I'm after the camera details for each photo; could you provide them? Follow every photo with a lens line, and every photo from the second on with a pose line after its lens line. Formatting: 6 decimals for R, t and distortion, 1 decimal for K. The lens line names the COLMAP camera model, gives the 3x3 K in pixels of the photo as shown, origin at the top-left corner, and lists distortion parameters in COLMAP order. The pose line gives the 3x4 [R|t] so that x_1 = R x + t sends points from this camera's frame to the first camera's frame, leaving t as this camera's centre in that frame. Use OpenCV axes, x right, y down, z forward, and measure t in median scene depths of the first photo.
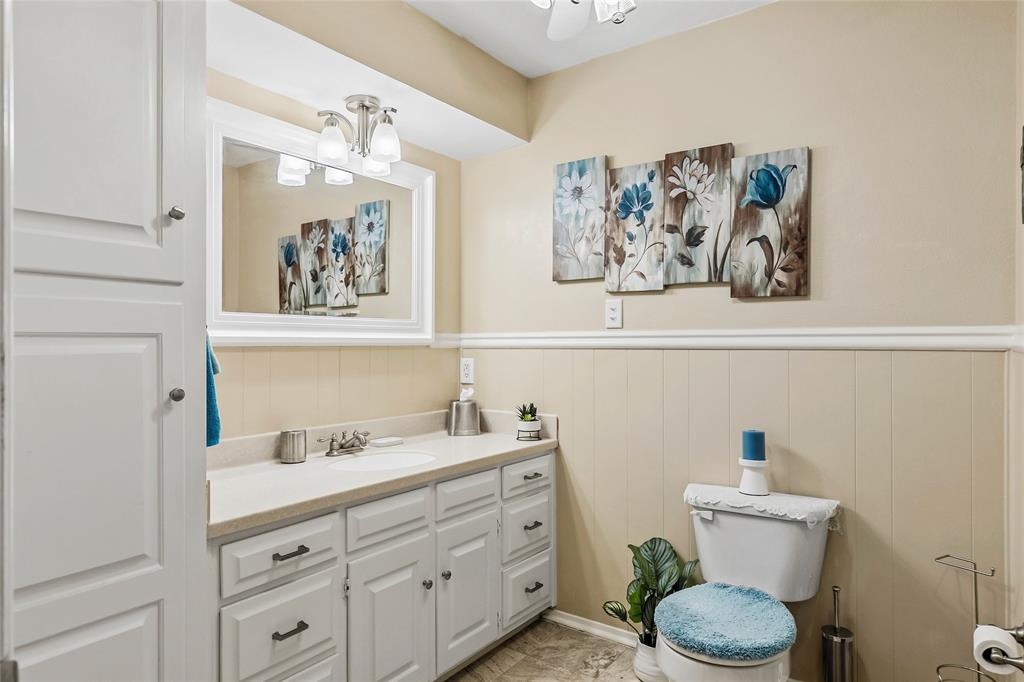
lens RADIAL K [[614.7, 0, 511.2], [0, 614.7, 342.4], [0, 0, 1]] dist [-0.007905, -0.003136]
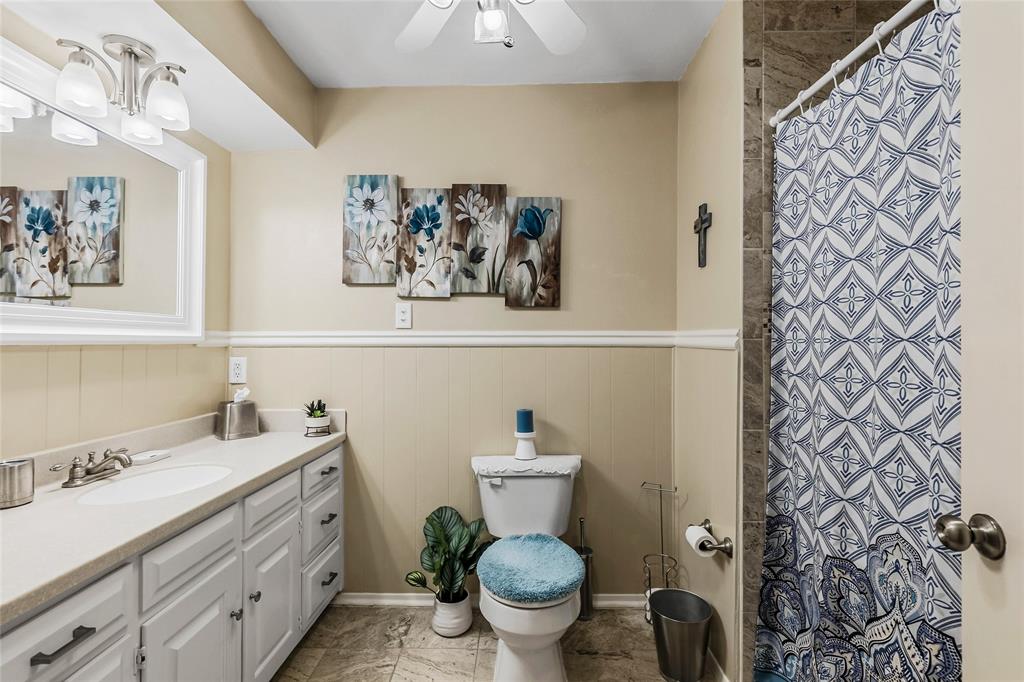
lens RADIAL K [[465.2, 0, 514.8], [0, 465.2, 337.6], [0, 0, 1]] dist [0.001642, -0.001237]
pose [[0.819699, 0.005968, 0.572763, -0.169626], [-0.001586, 0.999966, -0.008149, 0.000271], [-0.572792, 0.005772, 0.819680, 0.192137]]
